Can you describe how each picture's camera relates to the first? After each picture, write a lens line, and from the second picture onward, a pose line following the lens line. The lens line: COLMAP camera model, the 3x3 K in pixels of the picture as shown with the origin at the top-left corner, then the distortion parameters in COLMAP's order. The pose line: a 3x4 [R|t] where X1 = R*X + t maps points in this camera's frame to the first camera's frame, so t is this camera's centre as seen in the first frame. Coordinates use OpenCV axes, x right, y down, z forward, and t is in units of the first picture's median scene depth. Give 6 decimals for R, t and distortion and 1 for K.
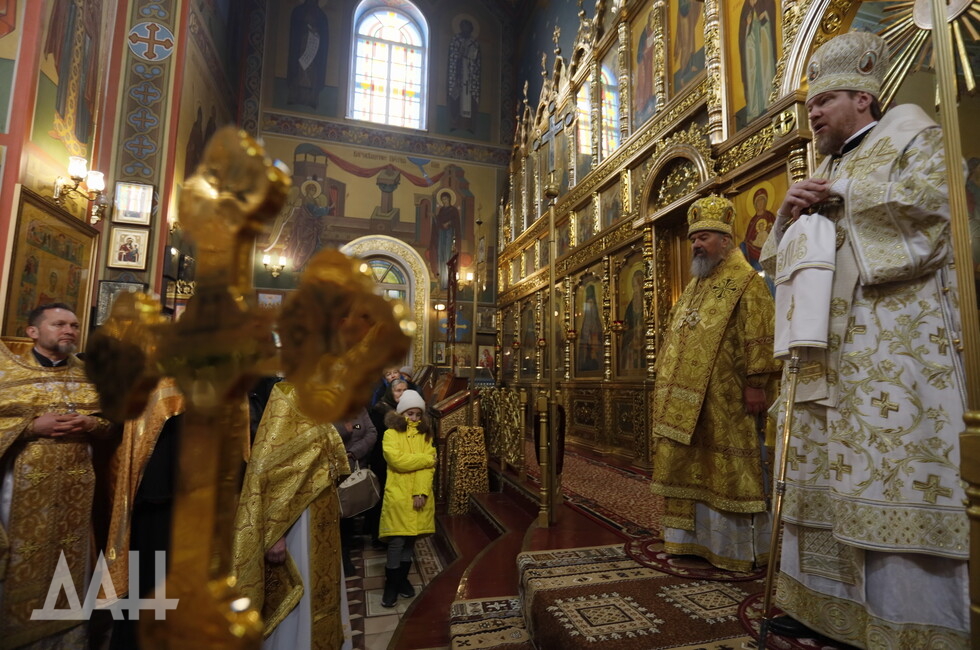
lens RADIAL K [[485.1, 0, 493.3], [0, 485.1, 325.8], [0, 0, 1]] dist [-0.007129, 0.001986]
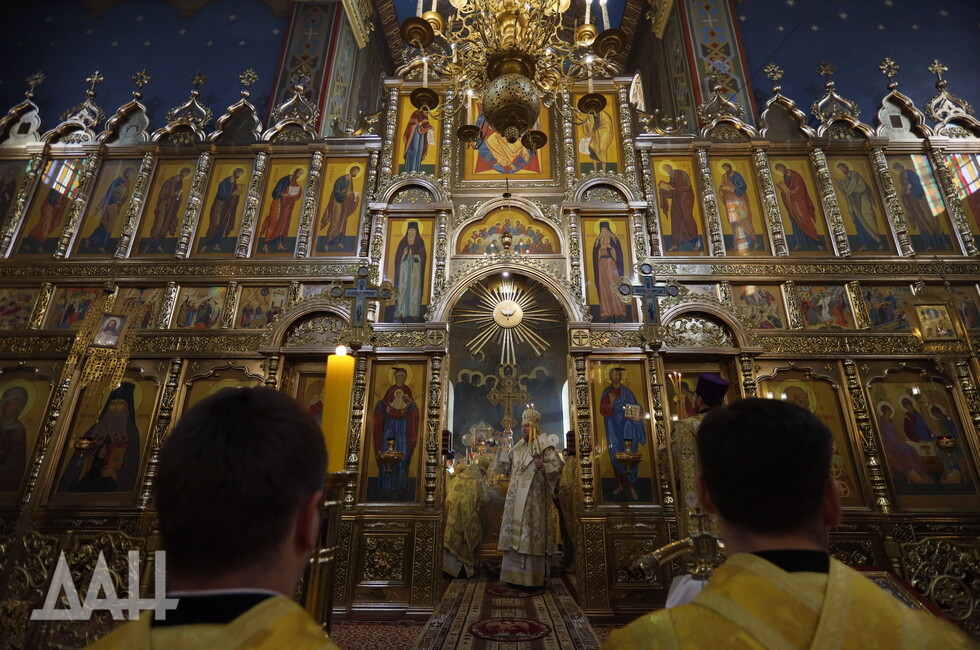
lens RADIAL K [[461.2, 0, 495.7], [0, 461.2, 331.0], [0, 0, 1]] dist [-0.004321, 0.002488]
pose [[0.290747, 0.301320, 0.908115, -0.382426], [-0.112750, 0.953294, -0.280212, -0.020771], [-0.950133, -0.020919, 0.311141, 0.182193]]
